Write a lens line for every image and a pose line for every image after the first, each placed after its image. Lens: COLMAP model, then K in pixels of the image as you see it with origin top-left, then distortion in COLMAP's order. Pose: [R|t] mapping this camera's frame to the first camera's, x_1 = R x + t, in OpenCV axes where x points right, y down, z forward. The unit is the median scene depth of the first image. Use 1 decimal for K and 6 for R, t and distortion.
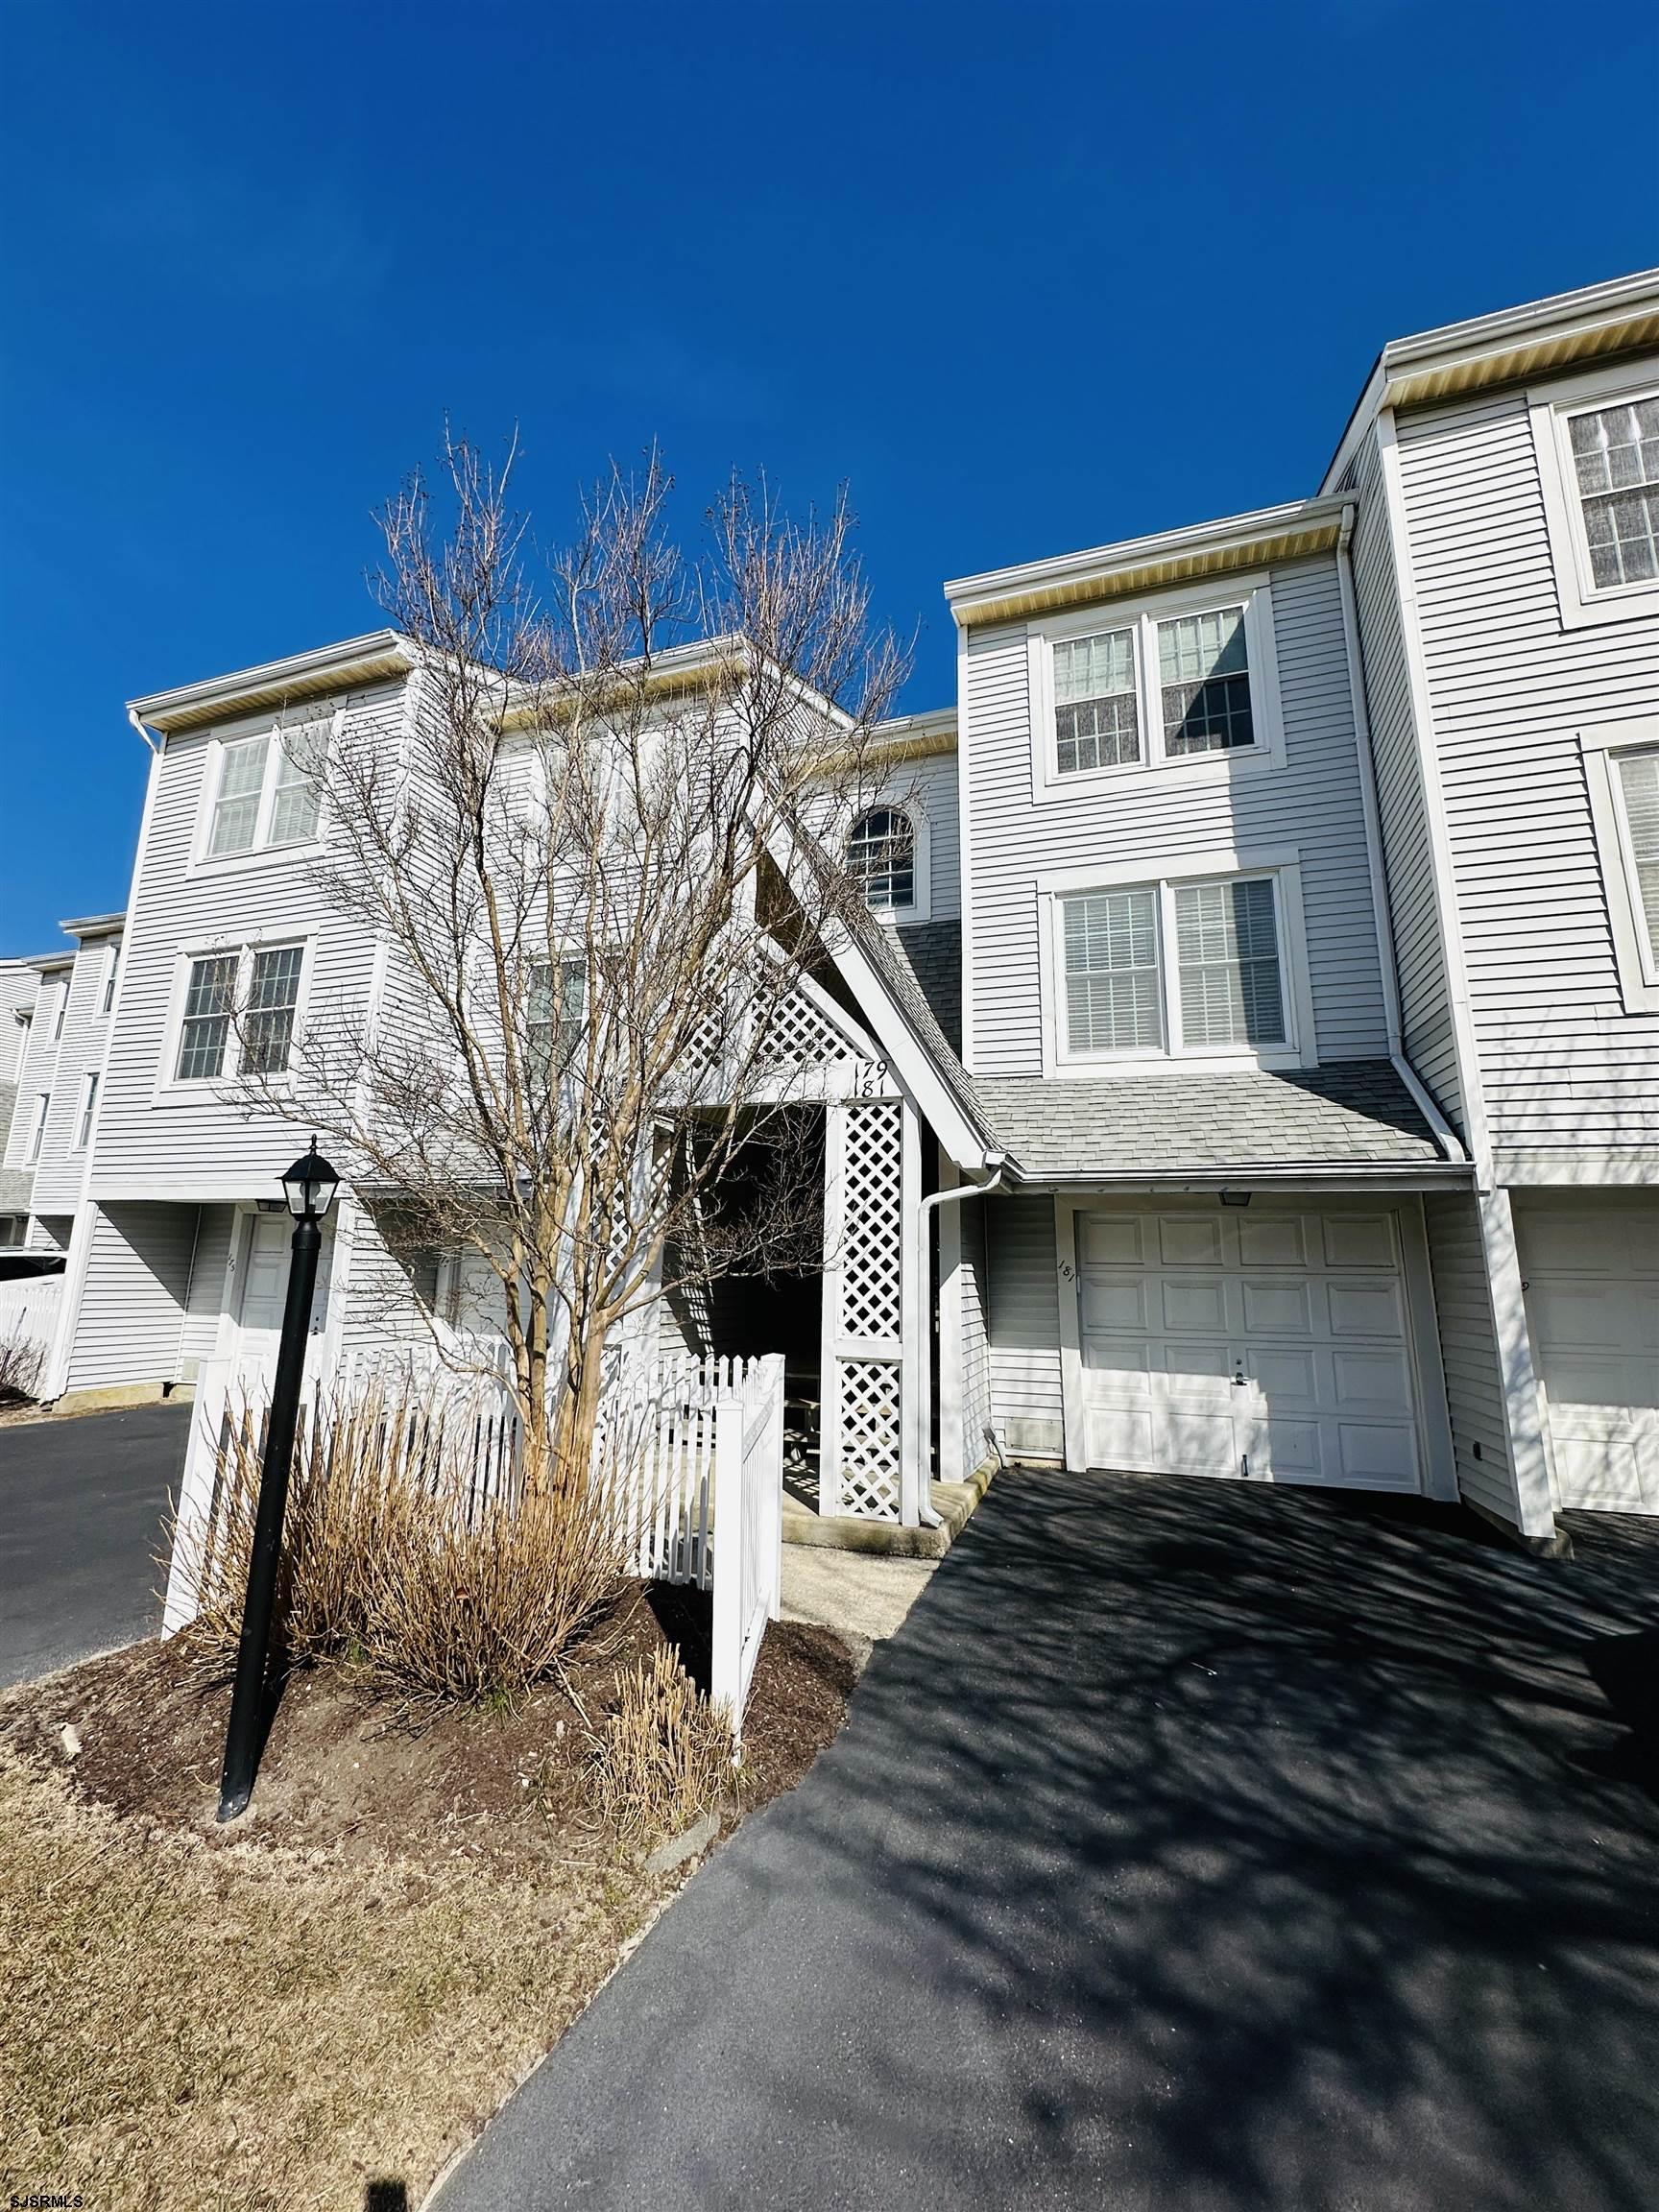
lens RADIAL K [[877.6, 0, 832.9], [0, 877.6, 1106.5], [0, 0, 1]] dist [-0.003372, 0.000820]
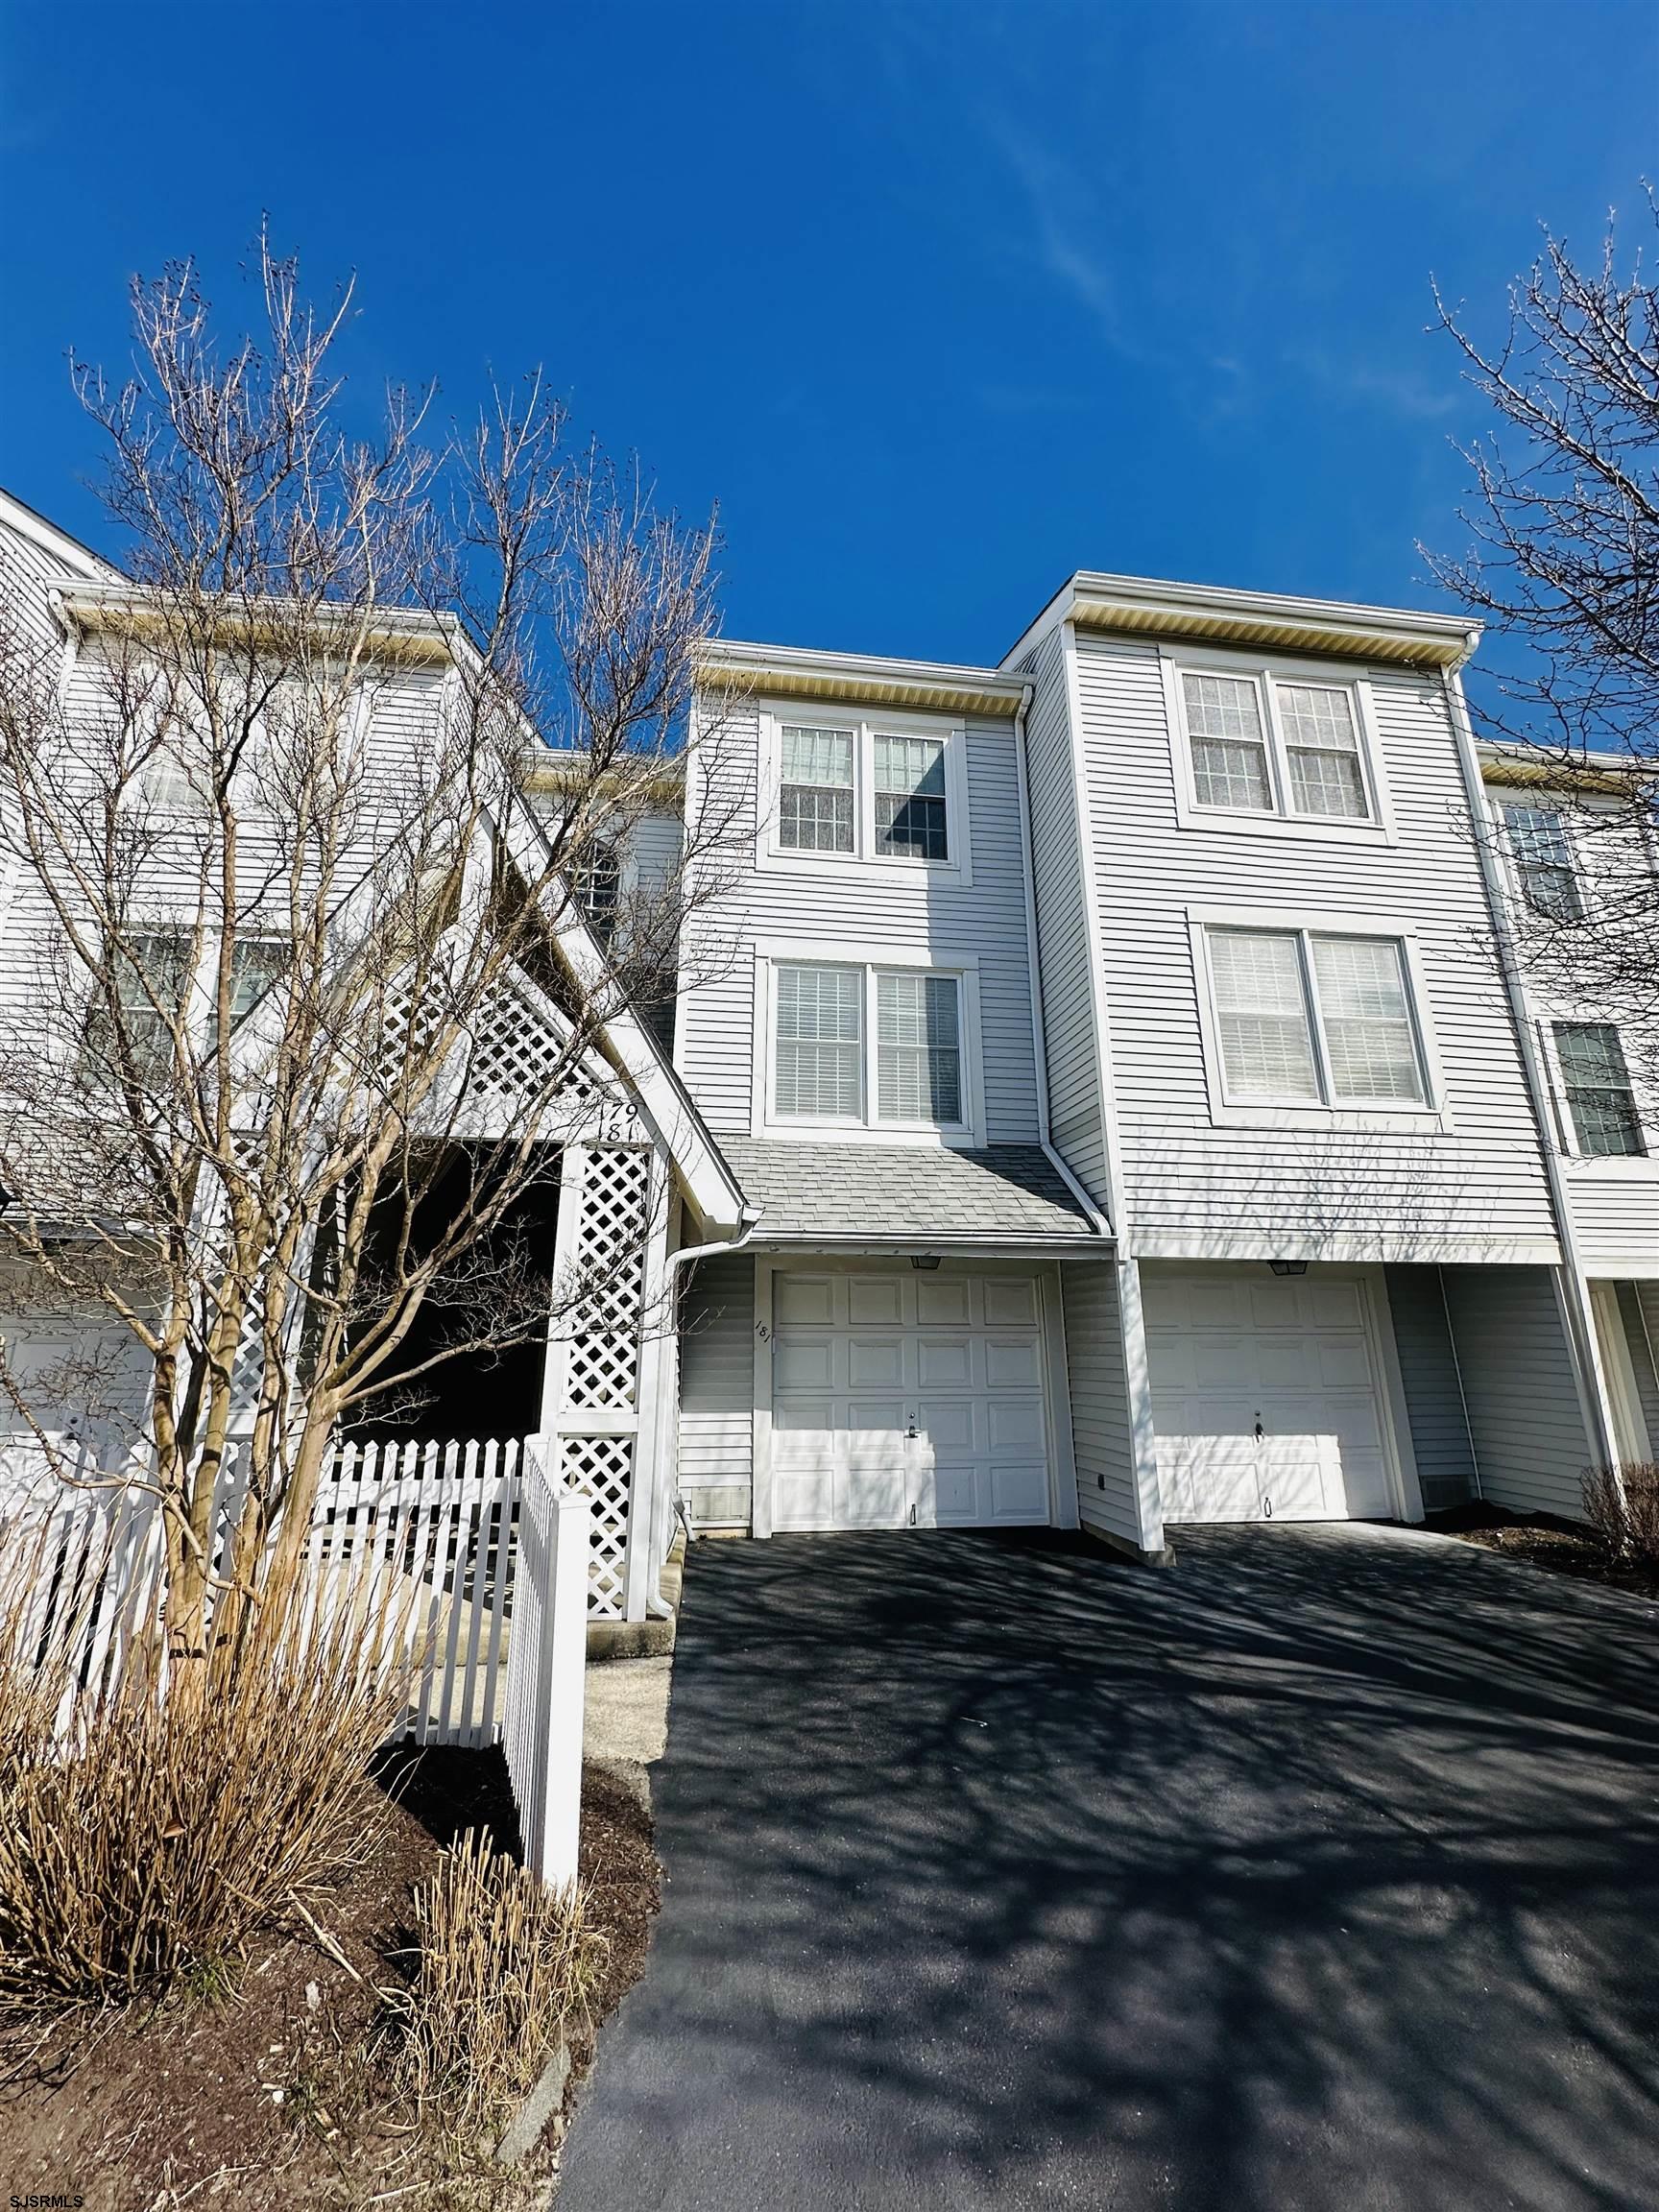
lens RADIAL K [[877.6, 0, 832.9], [0, 877.6, 1106.5], [0, 0, 1]] dist [-0.003372, 0.000820]
pose [[0.895664, 0.099712, 0.433410, -0.149505], [-0.070939, 0.994096, -0.082106, 0.011691], [-0.439038, 0.042794, 0.897449, 0.071364]]
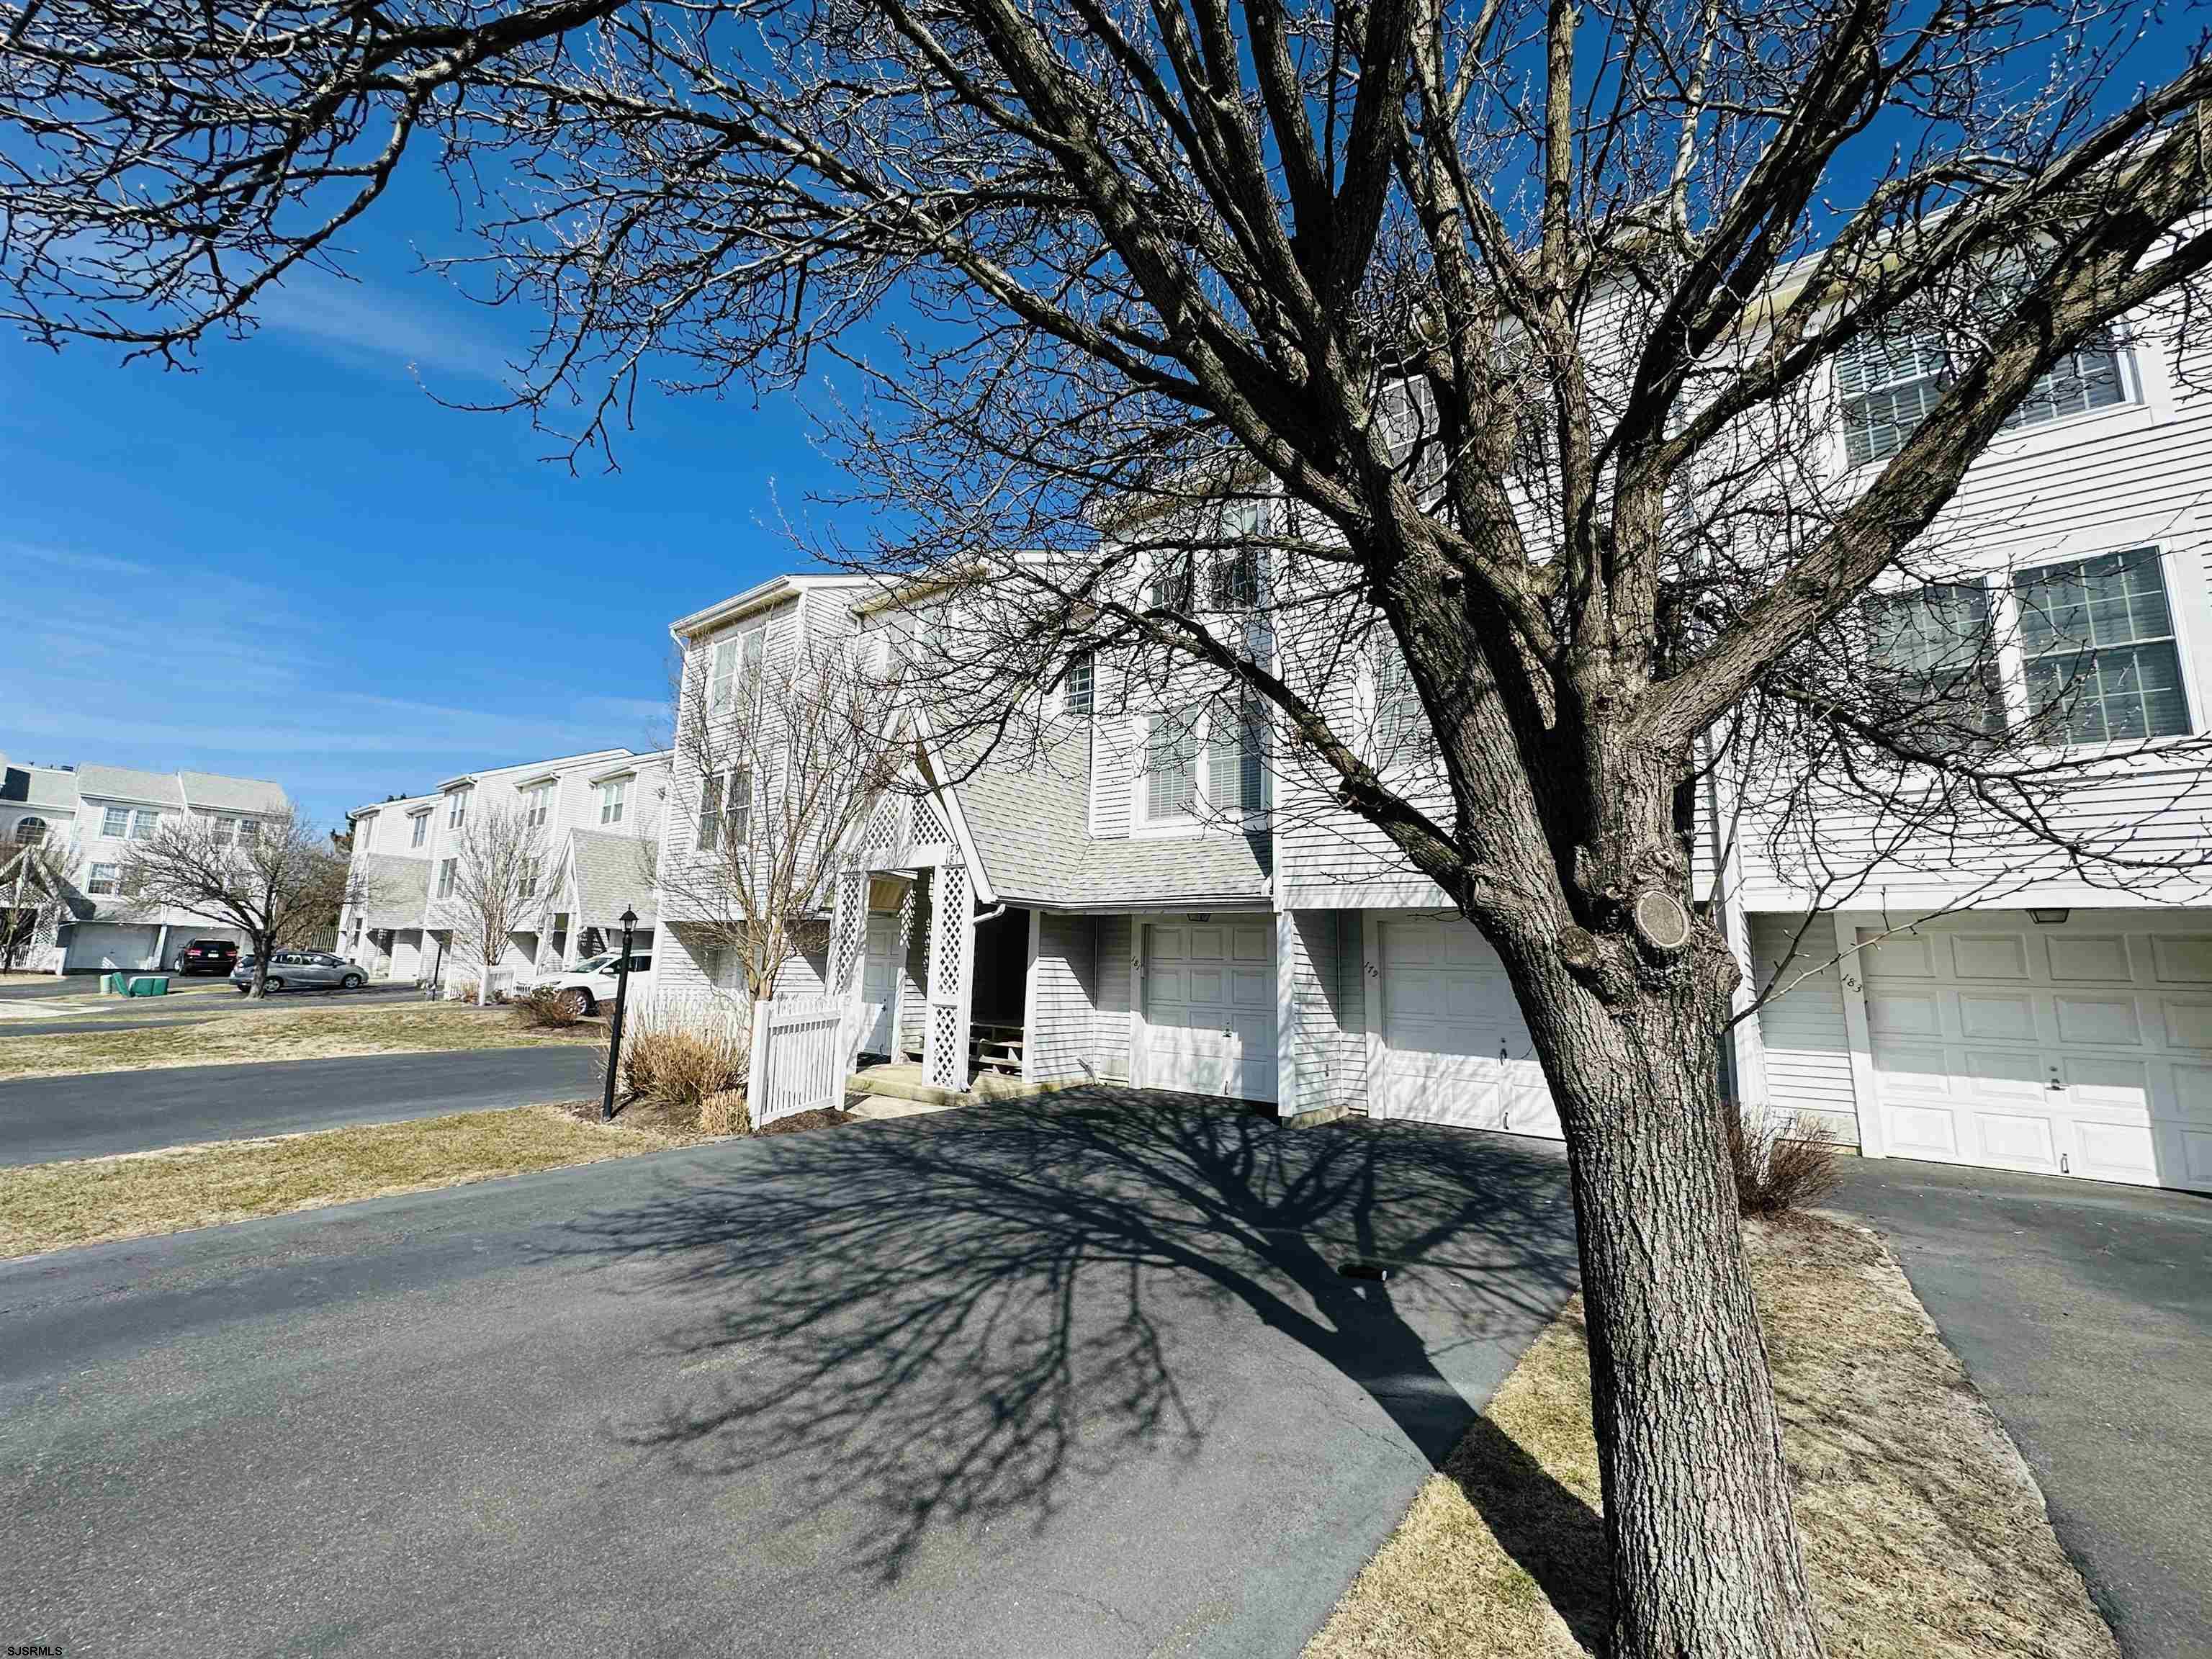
lens RADIAL K [[877.6, 0, 1107.4], [0, 877.6, 825.0], [0, 0, 1]] dist [-0.003372, 0.000820]
pose [[0.950790, -0.041532, -0.307040, 0.874826], [0.044706, 0.998995, 0.003309, -0.080467], [0.306594, -0.016872, 0.951691, -0.613223]]
